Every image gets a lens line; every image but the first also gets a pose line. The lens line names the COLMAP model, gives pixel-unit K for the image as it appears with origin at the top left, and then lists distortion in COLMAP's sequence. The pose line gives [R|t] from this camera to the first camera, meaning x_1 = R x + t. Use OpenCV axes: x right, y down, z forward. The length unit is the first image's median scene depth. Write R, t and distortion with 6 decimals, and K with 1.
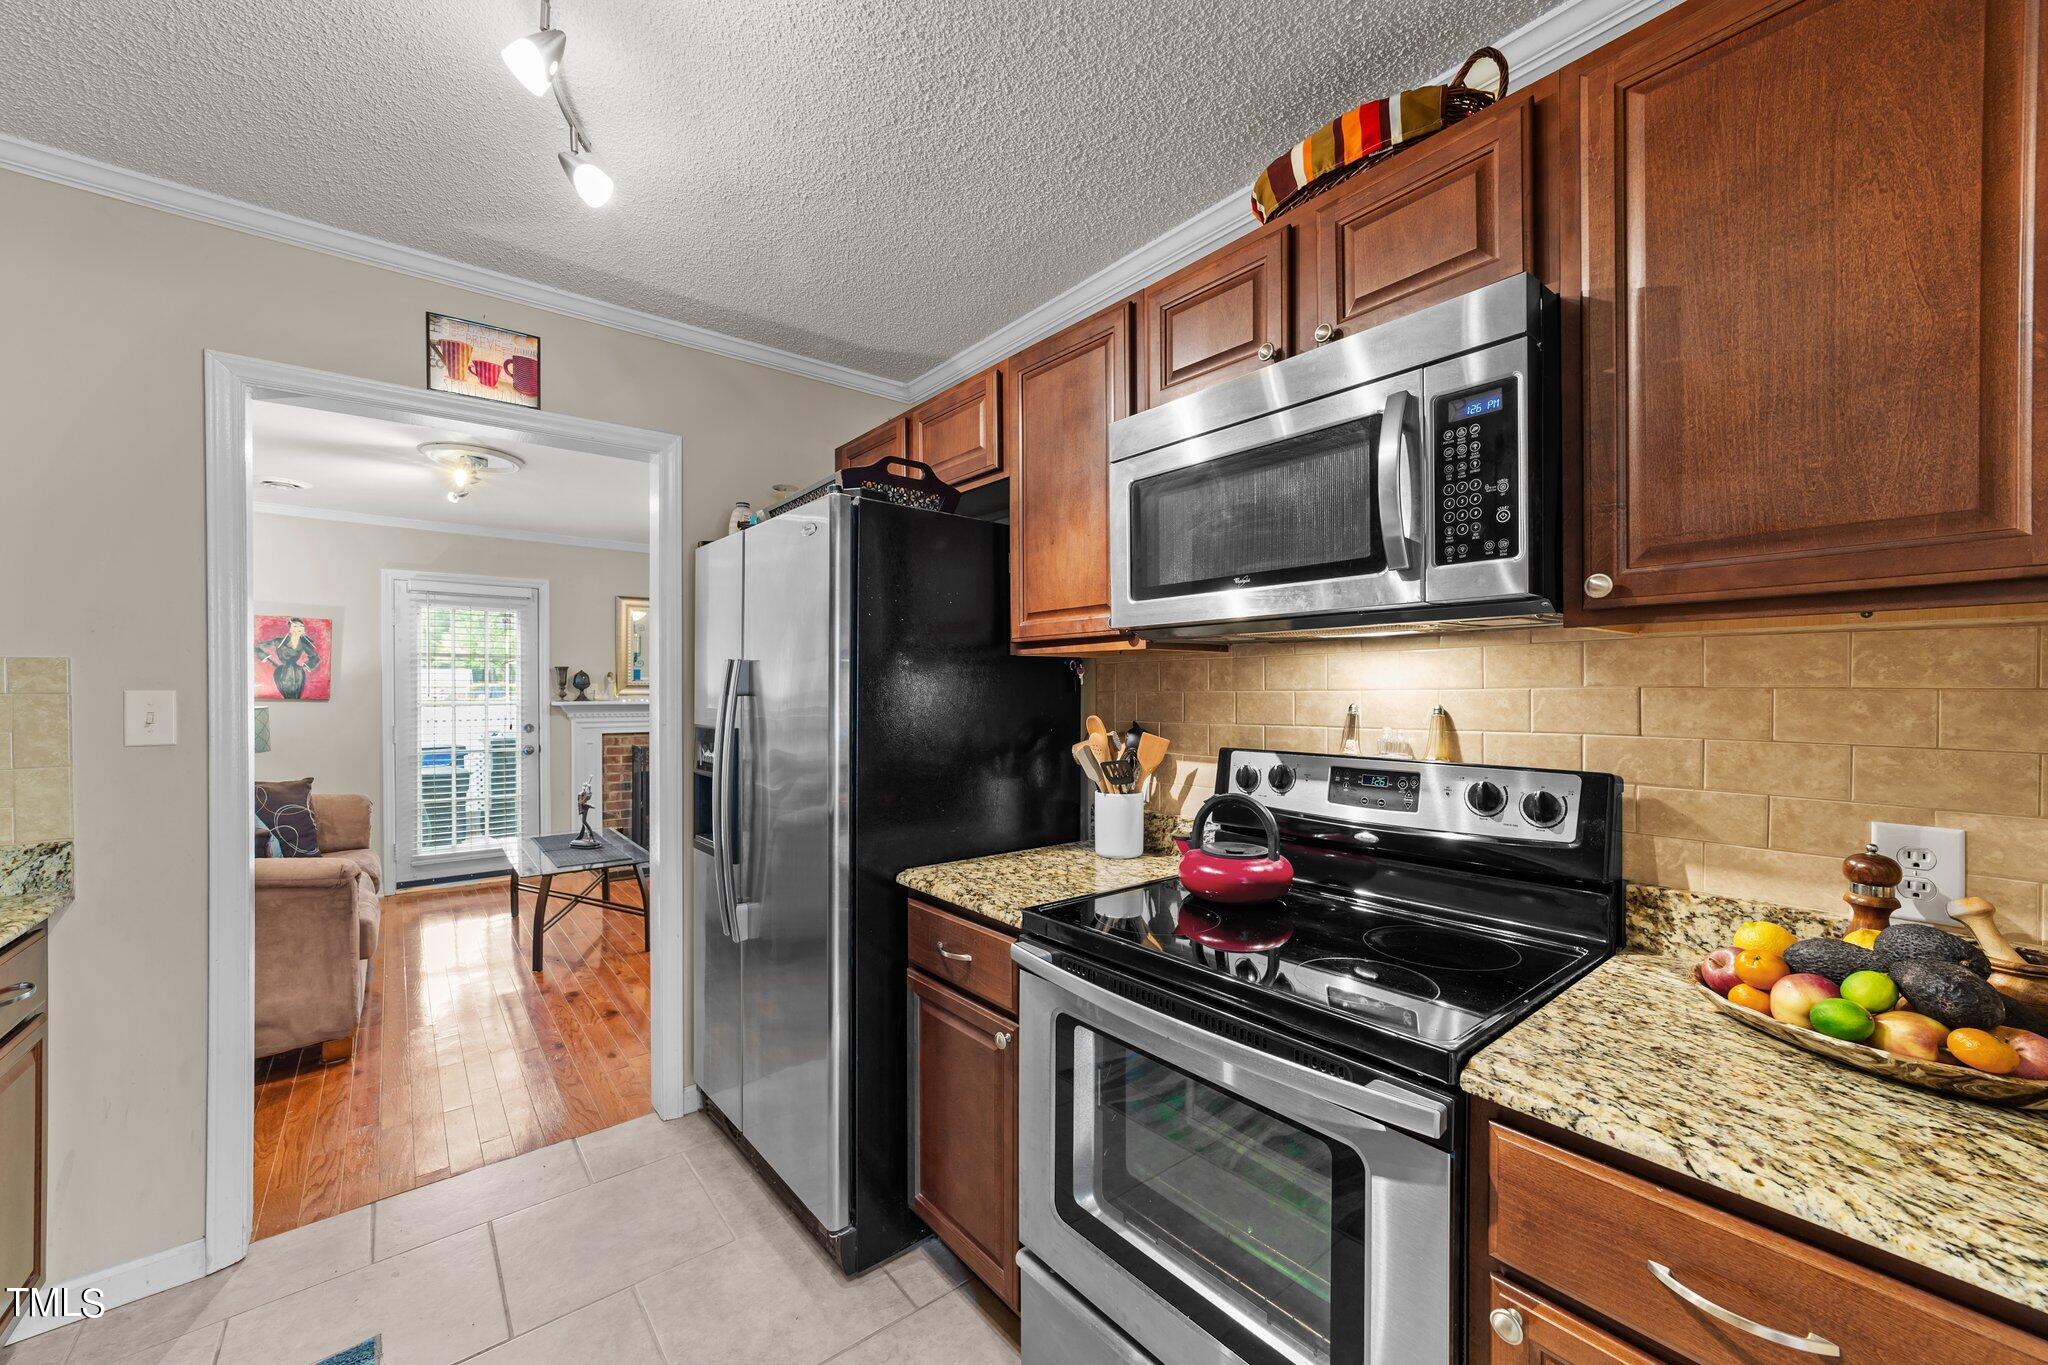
lens RADIAL K [[791.9, 0, 1024.0], [0, 791.9, 695.2], [0, 0, 1]] dist [-0.015840, 0.006450]
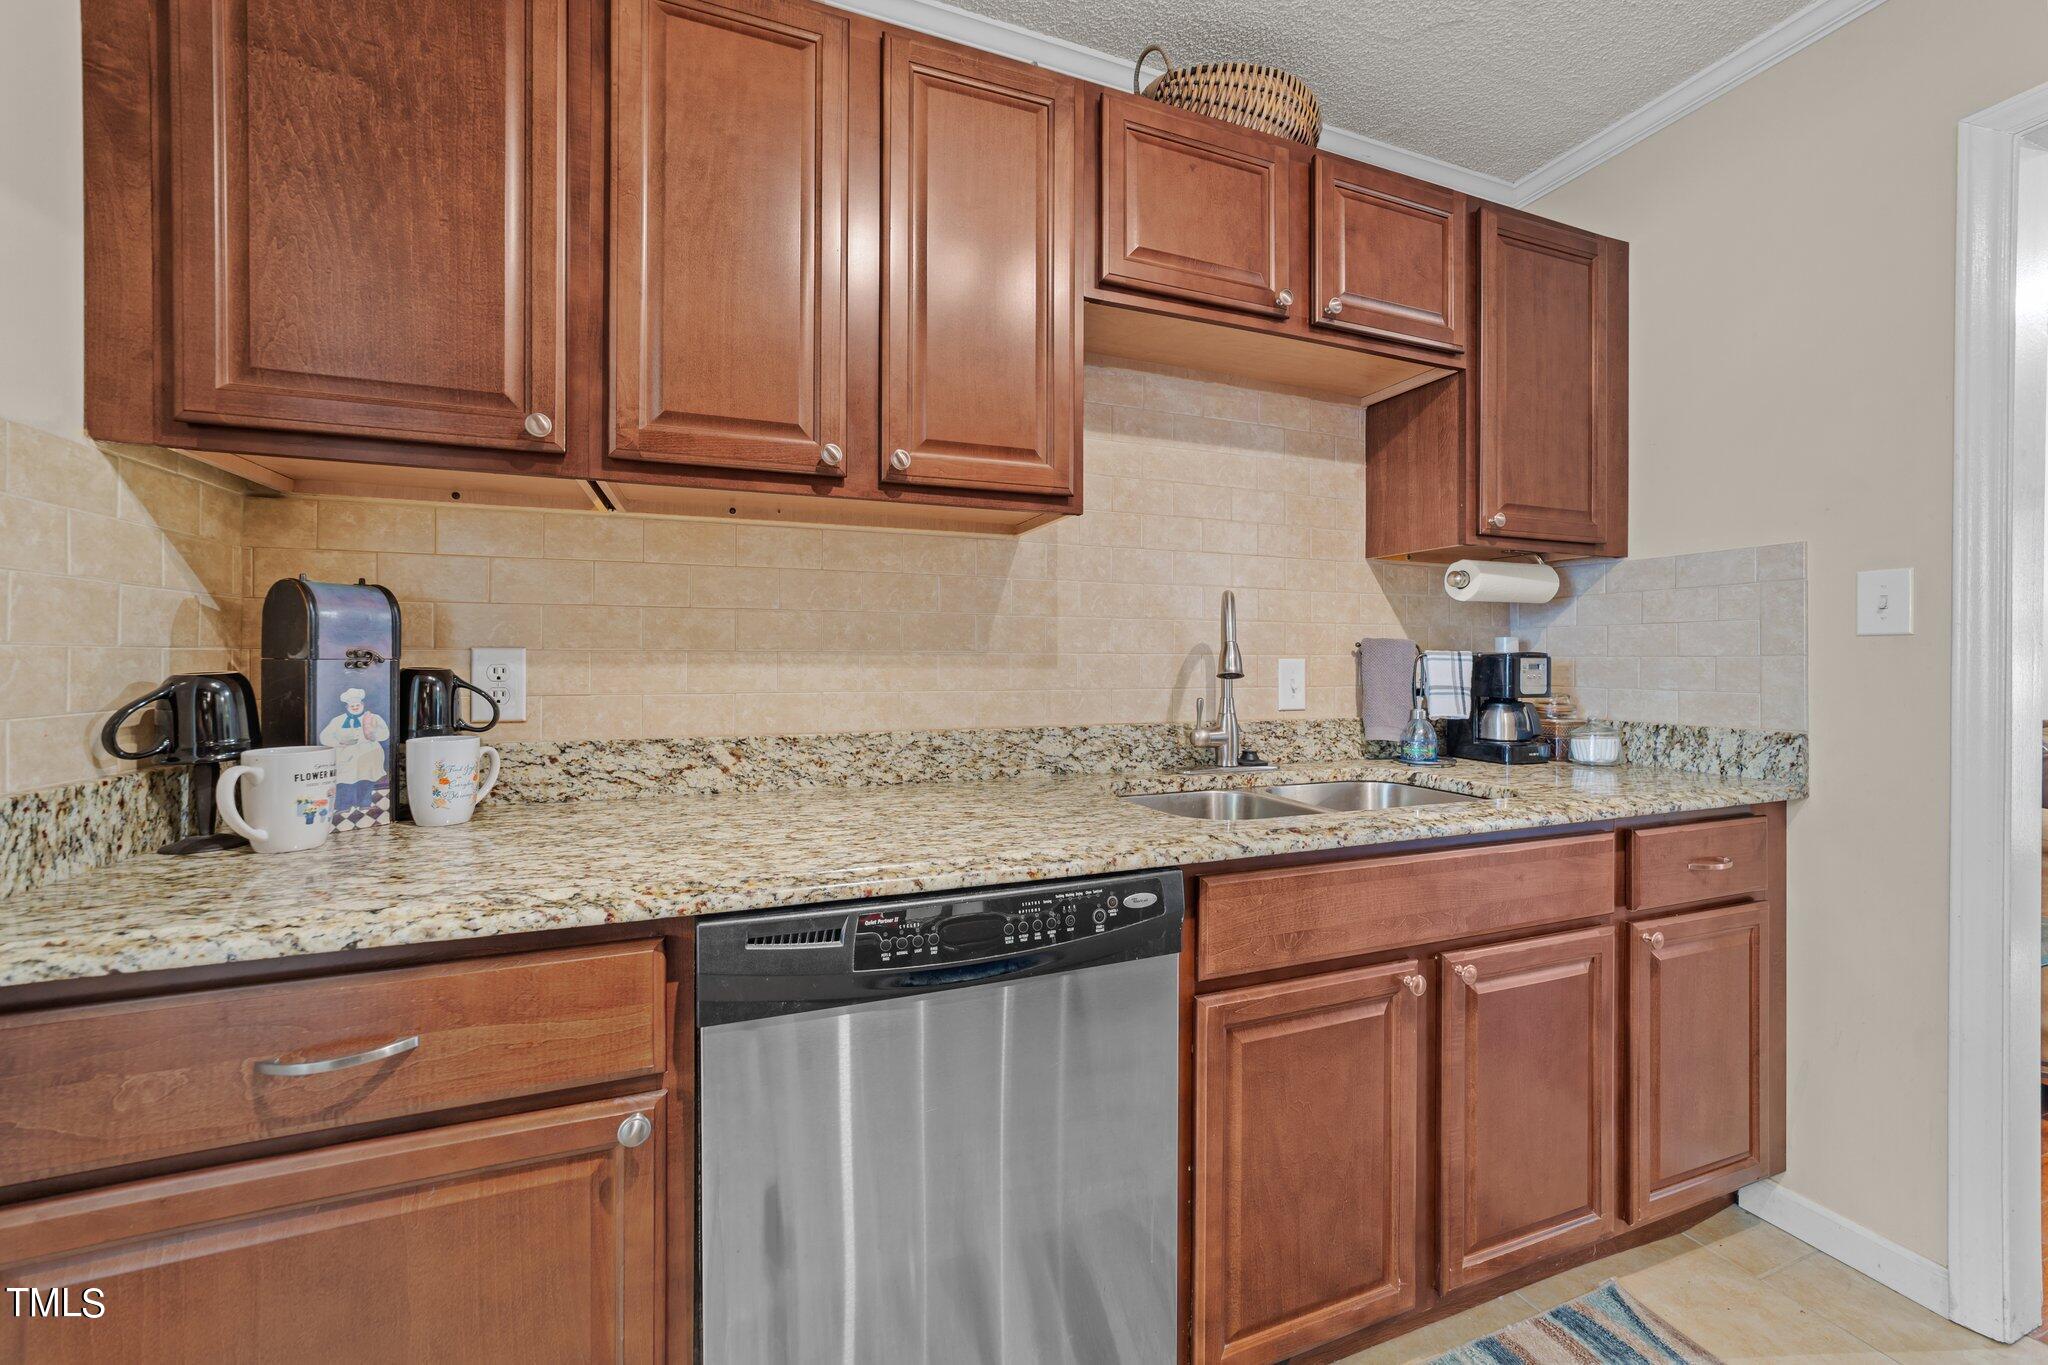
lens RADIAL K [[791.9, 0, 1028.6], [0, 791.9, 655.7], [0, 0, 1]] dist [-0.015840, 0.006450]
pose [[-0.301798, -0.000692, -0.953372, -0.022646], [-0.010753, 0.999939, 0.002678, 0.082678], [0.953311, 0.011060, -0.301787, 0.327858]]
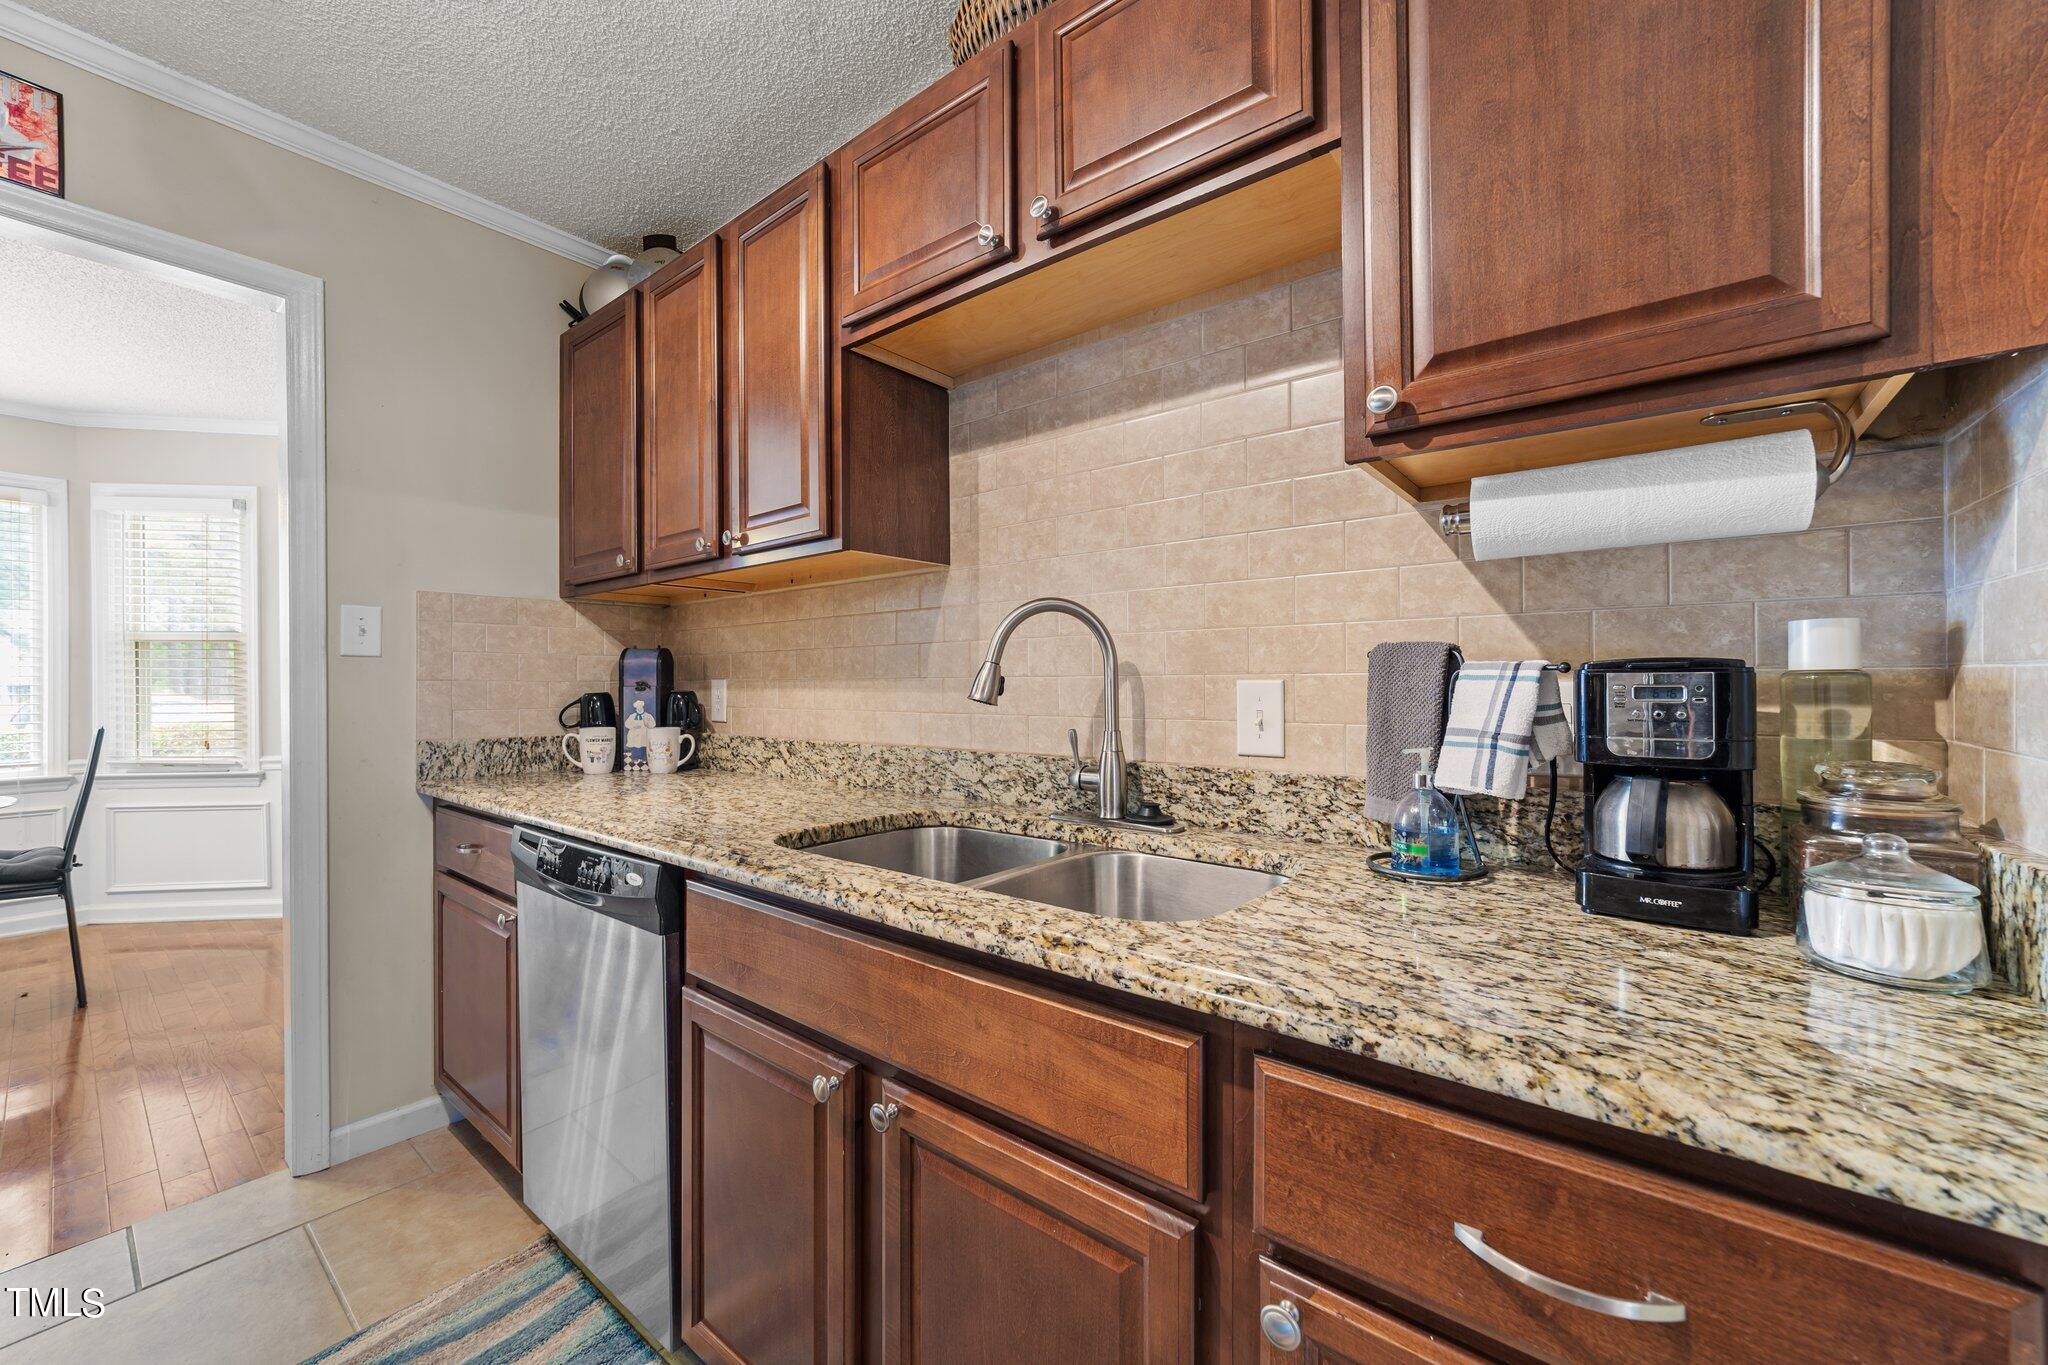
lens RADIAL K [[791.9, 0, 1030.5], [0, 791.9, 683.5], [0, 0, 1]] dist [-0.015840, 0.006450]
pose [[-0.974533, 0.009077, -0.224062, -0.705980], [0.007023, 0.999926, 0.009962, 0.080605], [0.224136, 0.008135, -0.974524, 0.932882]]
